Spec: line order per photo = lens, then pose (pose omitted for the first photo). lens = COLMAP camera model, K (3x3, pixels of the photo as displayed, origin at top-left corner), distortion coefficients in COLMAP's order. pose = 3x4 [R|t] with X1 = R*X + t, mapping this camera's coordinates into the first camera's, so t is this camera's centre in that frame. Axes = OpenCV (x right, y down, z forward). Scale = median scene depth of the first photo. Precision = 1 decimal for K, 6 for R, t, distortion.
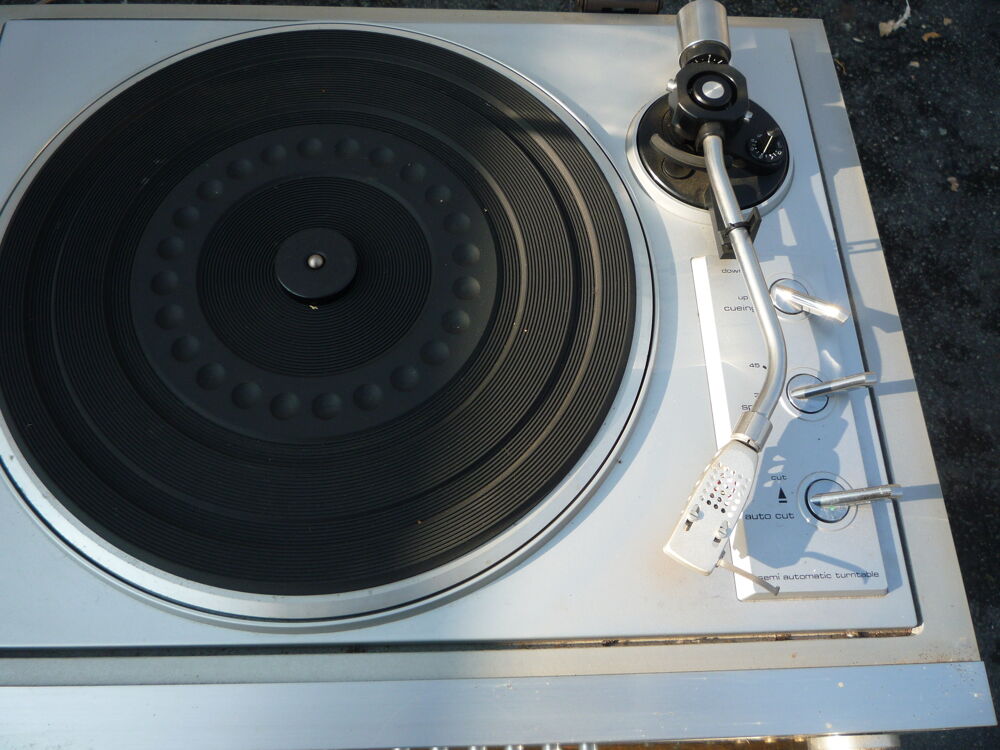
lens RADIAL K [[879.2, 0, 486.5], [0, 879.2, 376.2], [0, 0, 1]] dist [-0.044908, 0.003597]
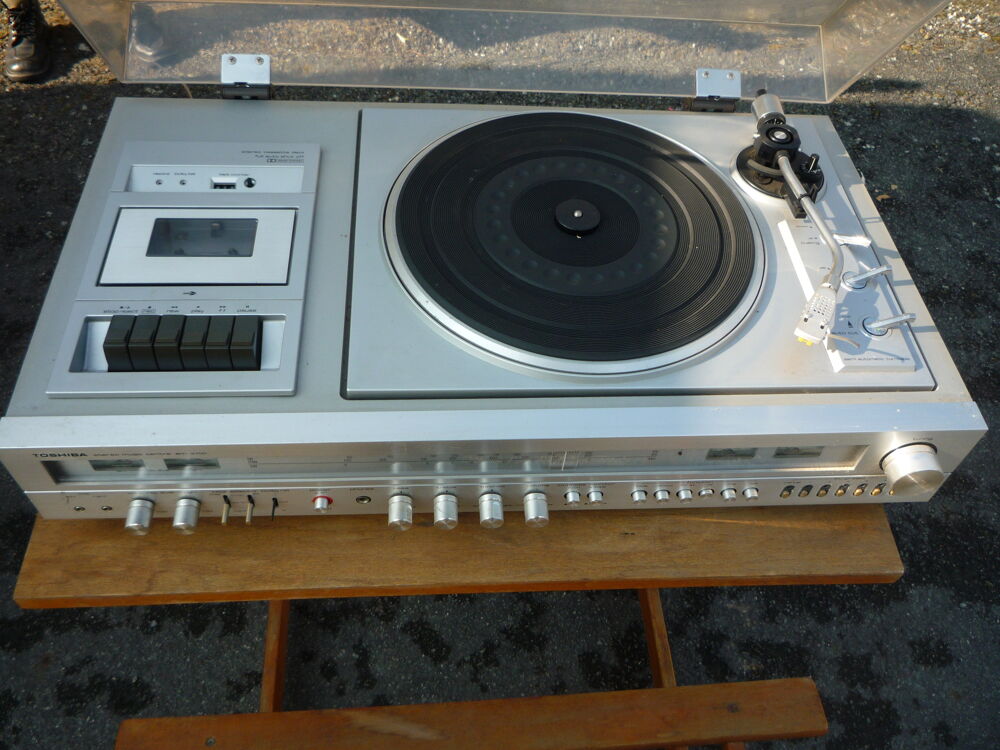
lens RADIAL K [[879.2, 0, 488.1], [0, 879.2, 380.6], [0, 0, 1]] dist [-0.044908, 0.003597]
pose [[0.999396, -0.016505, 0.030575, -0.409833], [0.023505, 0.969208, -0.245120, 0.595294], [-0.025588, 0.245691, 0.969010, -0.612511]]
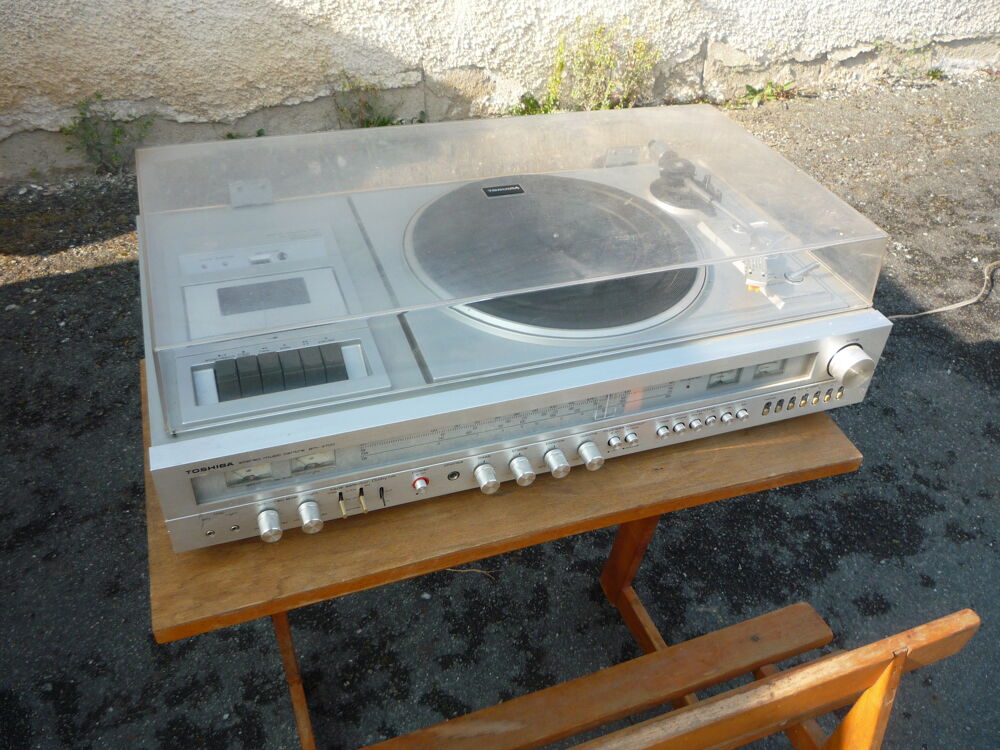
lens RADIAL K [[879.2, 0, 497.0], [0, 879.2, 379.3], [0, 0, 1]] dist [-0.044908, 0.003597]
pose [[0.949537, -0.185871, 0.252649, -0.924746], [0.279099, 0.868247, -0.410184, 1.020482], [-0.143120, 0.459999, 0.876309, -0.765111]]
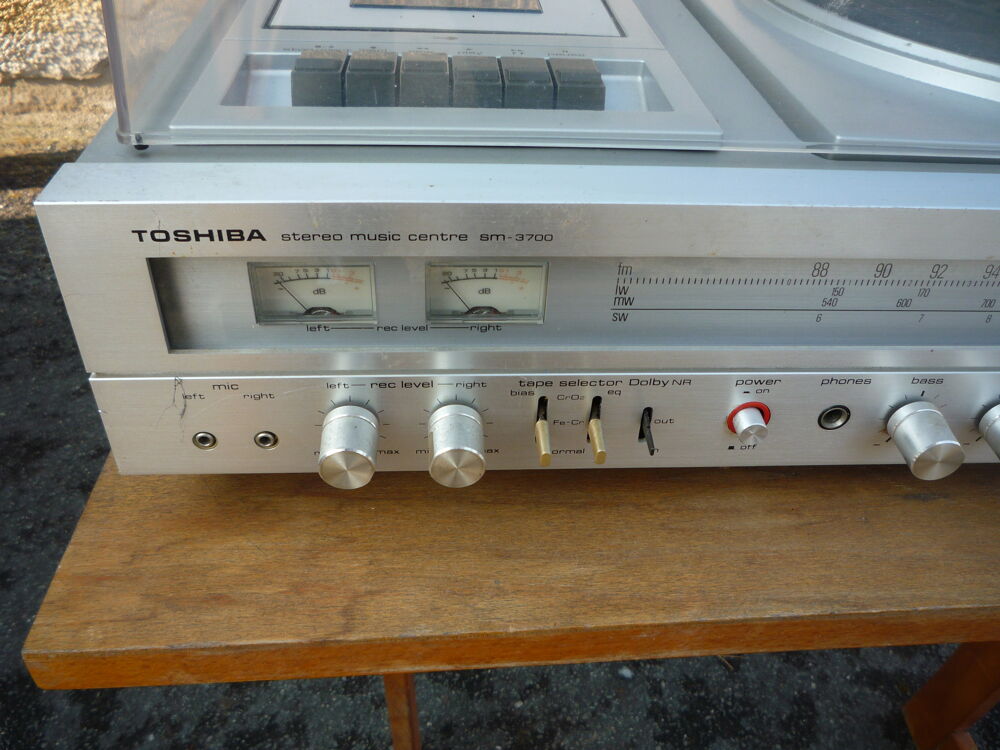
lens RADIAL K [[879.2, 0, 496.3], [0, 879.2, 387.4], [0, 0, 1]] dist [-0.044908, 0.003597]
pose [[0.999148, -0.020135, 0.036018, -0.880299], [0.035232, 0.870650, -0.490640, 0.730784], [-0.021480, 0.491491, 0.870618, 0.331482]]
